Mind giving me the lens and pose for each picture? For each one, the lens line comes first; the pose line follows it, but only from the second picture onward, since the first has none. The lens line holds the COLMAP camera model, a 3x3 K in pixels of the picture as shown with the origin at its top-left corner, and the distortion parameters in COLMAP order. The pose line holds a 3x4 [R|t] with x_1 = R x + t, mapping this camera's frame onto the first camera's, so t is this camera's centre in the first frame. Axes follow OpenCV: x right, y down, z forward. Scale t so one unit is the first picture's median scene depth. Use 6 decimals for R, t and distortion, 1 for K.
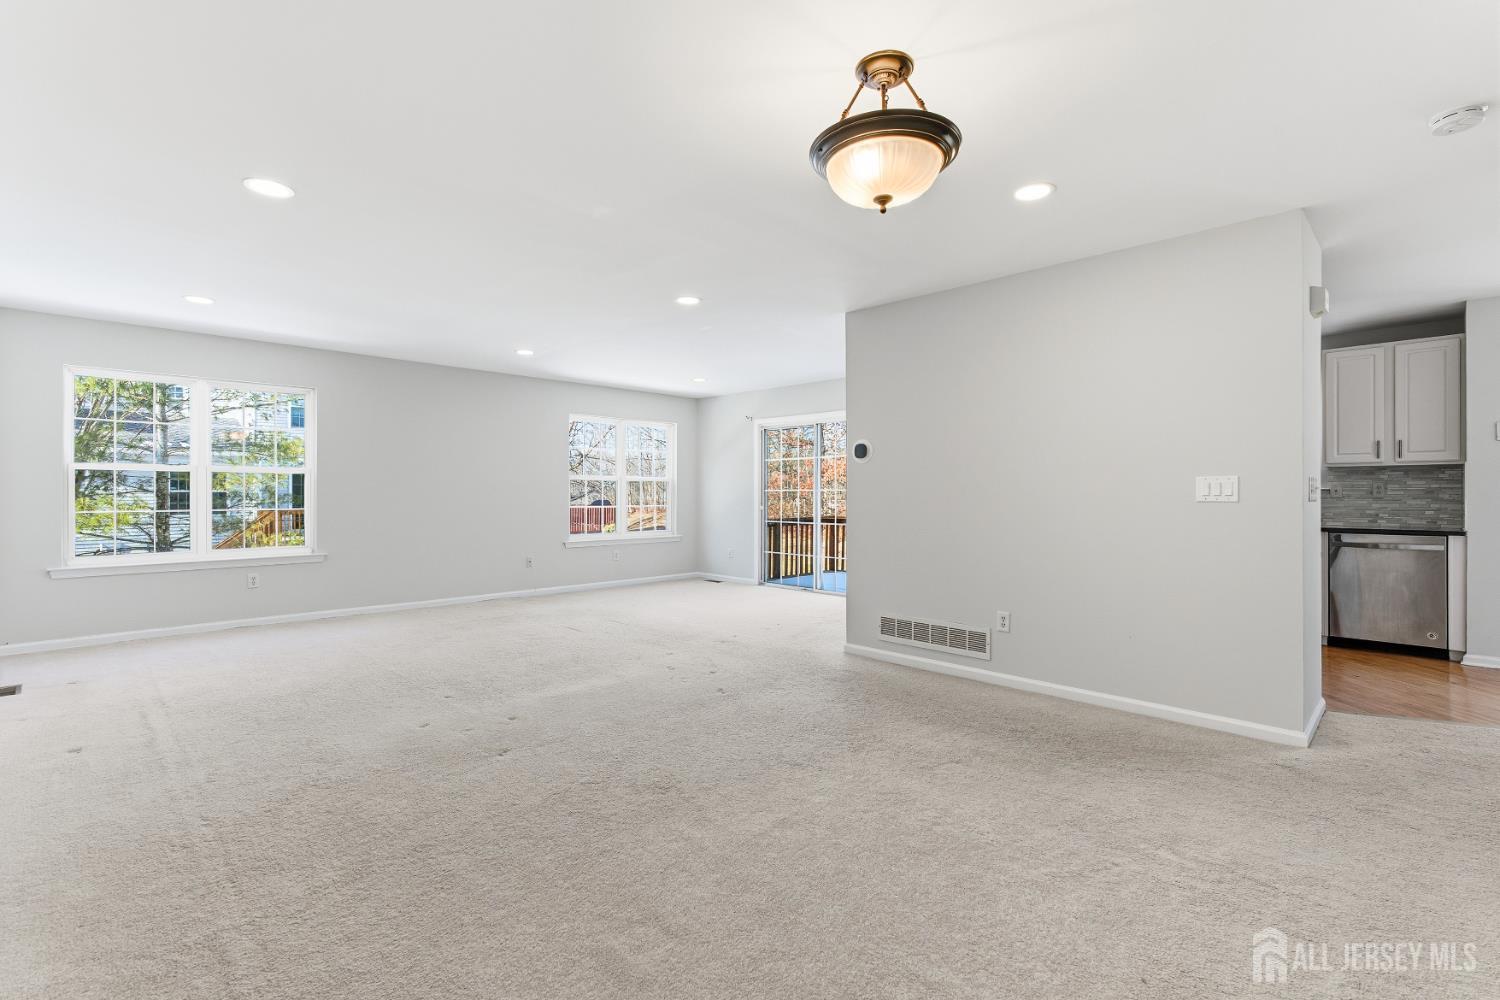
lens RADIAL K [[673.6, 0, 746.2], [0, 673.6, 500.3], [0, 0, 1]] dist [-0.000653, 0.000260]
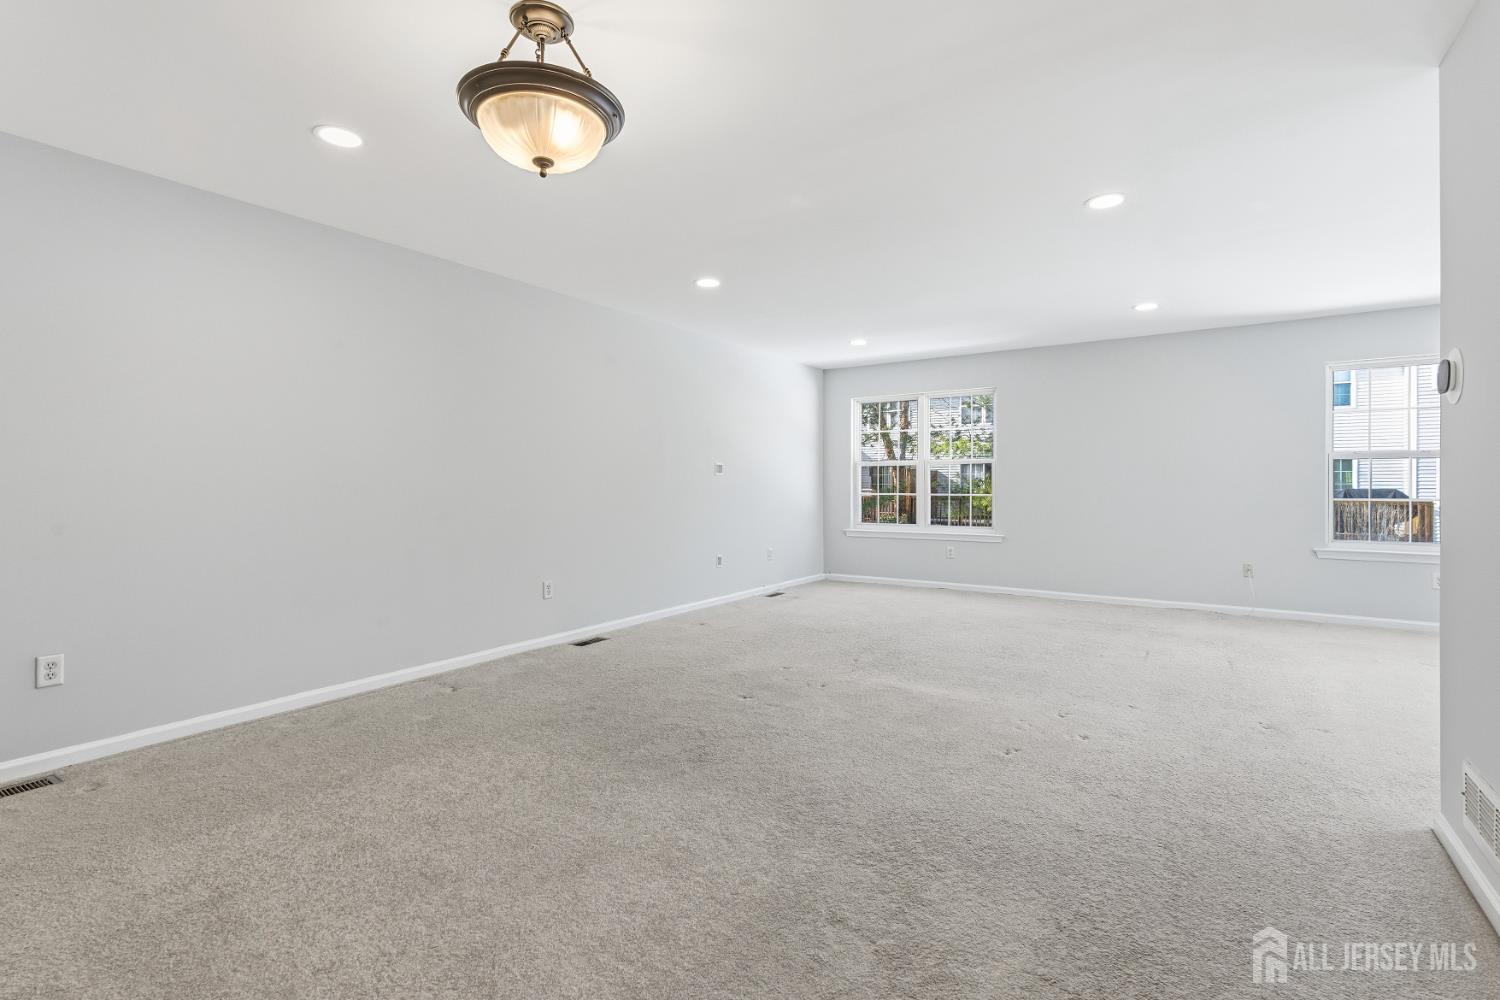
lens RADIAL K [[695.5, 0, 741.5], [0, 695.5, 487.4], [0, 0, 1]] dist [0.000231, -0.000113]
pose [[0.177057, 0.005844, -0.984183, 0.563131], [-0.006885, 0.999965, 0.004699, -0.002208], [0.984176, 0.005944, 0.177091, 0.505352]]
